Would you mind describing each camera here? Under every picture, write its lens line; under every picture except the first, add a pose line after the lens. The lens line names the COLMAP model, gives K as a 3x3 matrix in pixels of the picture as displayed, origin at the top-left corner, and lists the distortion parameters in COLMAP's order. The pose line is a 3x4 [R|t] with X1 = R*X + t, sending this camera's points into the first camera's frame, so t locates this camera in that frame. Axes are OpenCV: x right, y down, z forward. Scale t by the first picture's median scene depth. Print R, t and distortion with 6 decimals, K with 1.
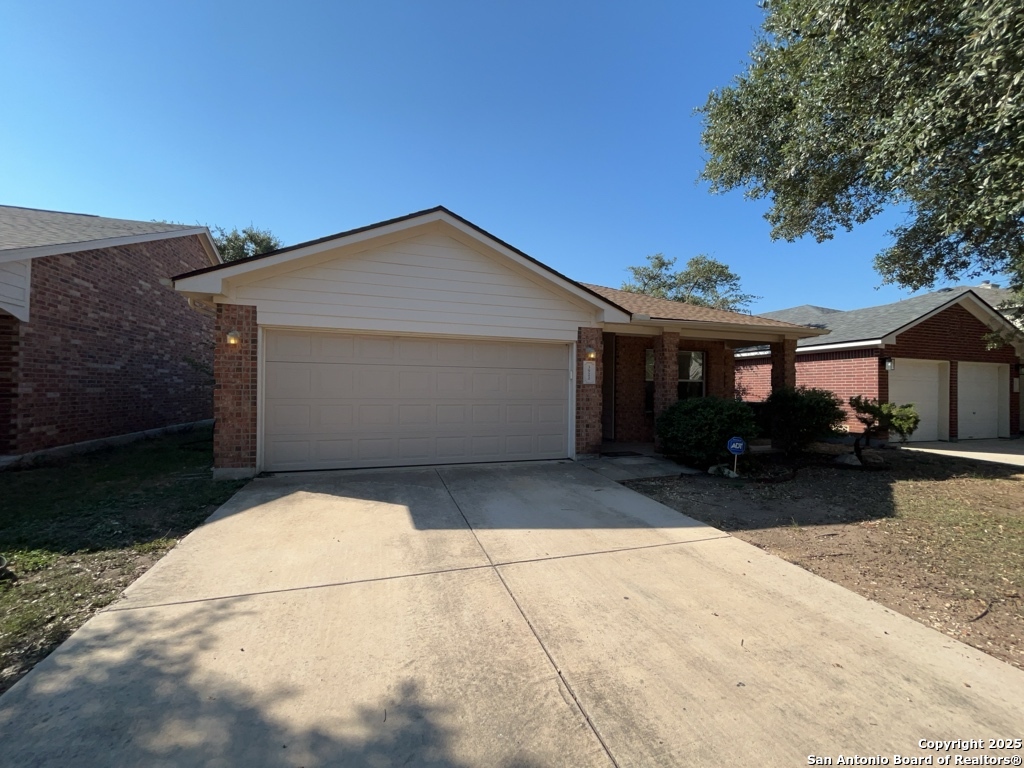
lens RADIAL K [[412.6, 0, 514.5], [0, 412.6, 385.9], [0, 0, 1]] dist [-0.000975, -0.000704]
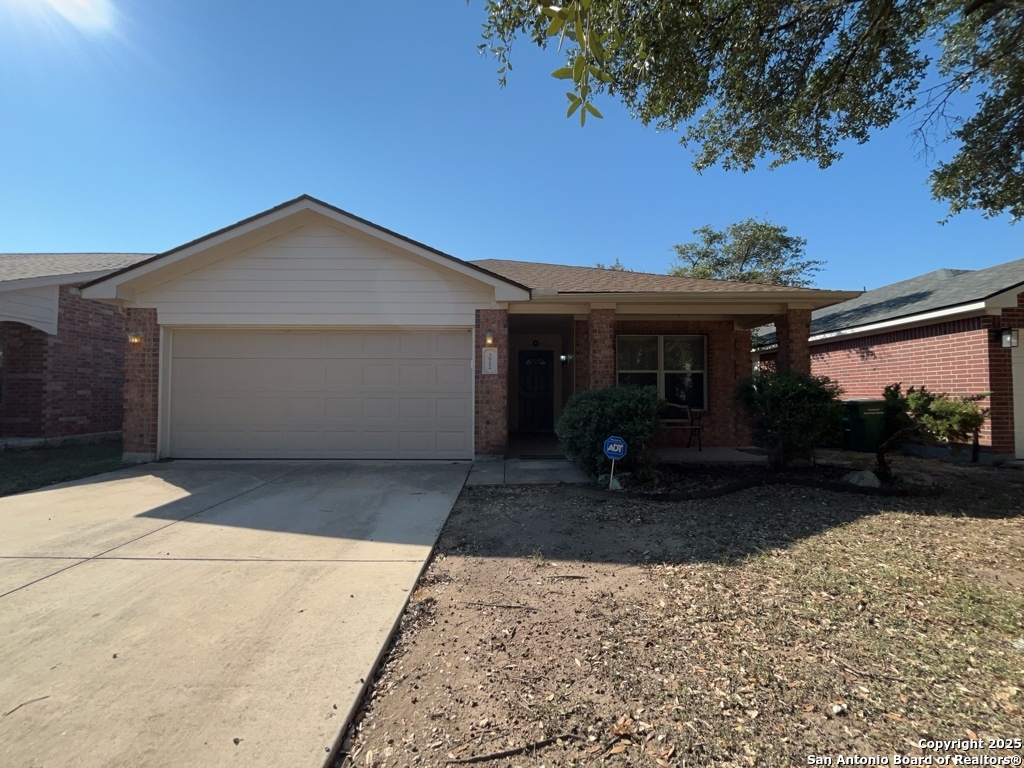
lens RADIAL K [[412.6, 0, 514.5], [0, 412.6, 385.9], [0, 0, 1]] dist [-0.000975, -0.000704]
pose [[0.950822, -0.015804, -0.309333, 0.585871], [0.010017, 0.999744, -0.020285, 0.045032], [0.309575, 0.016189, 0.950737, 0.223608]]
